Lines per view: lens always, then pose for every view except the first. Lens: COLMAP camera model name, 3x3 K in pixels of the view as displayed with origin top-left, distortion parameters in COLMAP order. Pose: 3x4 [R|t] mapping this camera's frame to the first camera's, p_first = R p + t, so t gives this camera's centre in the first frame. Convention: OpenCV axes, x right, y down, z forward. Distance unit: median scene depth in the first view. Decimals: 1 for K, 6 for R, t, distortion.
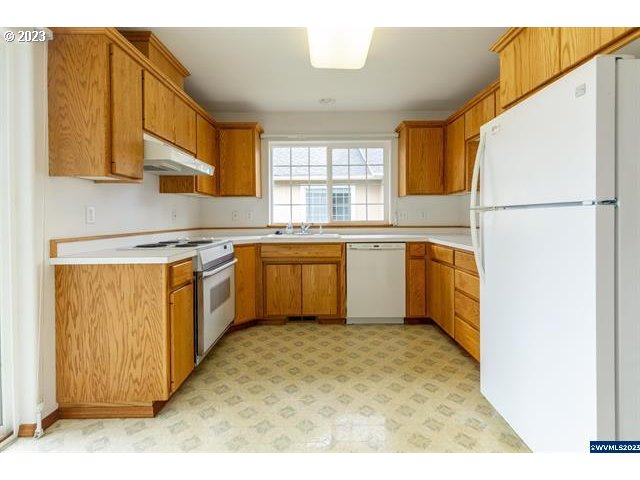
lens RADIAL K [[287.9, 0, 319.3], [0, 287.9, 223.3], [0, 0, 1]] dist [0.003081, -0.000019]
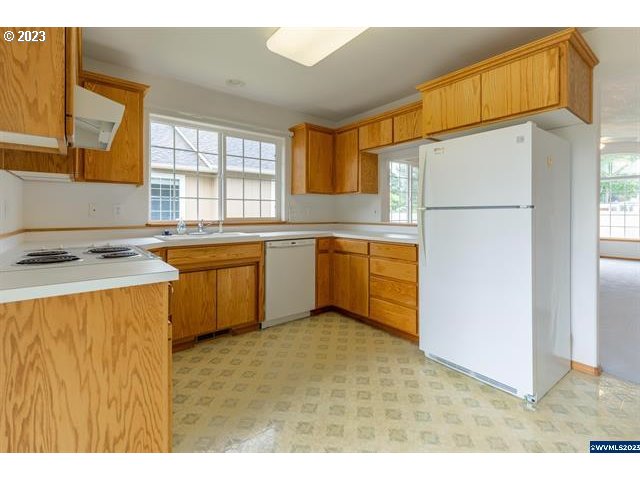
lens RADIAL K [[301.1, 0, 323.4], [0, 301.1, 216.3], [0, 0, 1]] dist [-0.000486, -0.000100]
pose [[0.778319, 0.002566, 0.627863, -0.372515], [0.005946, 0.999917, -0.011458, -0.000799], [-0.627840, 0.012651, 0.778239, 0.119504]]
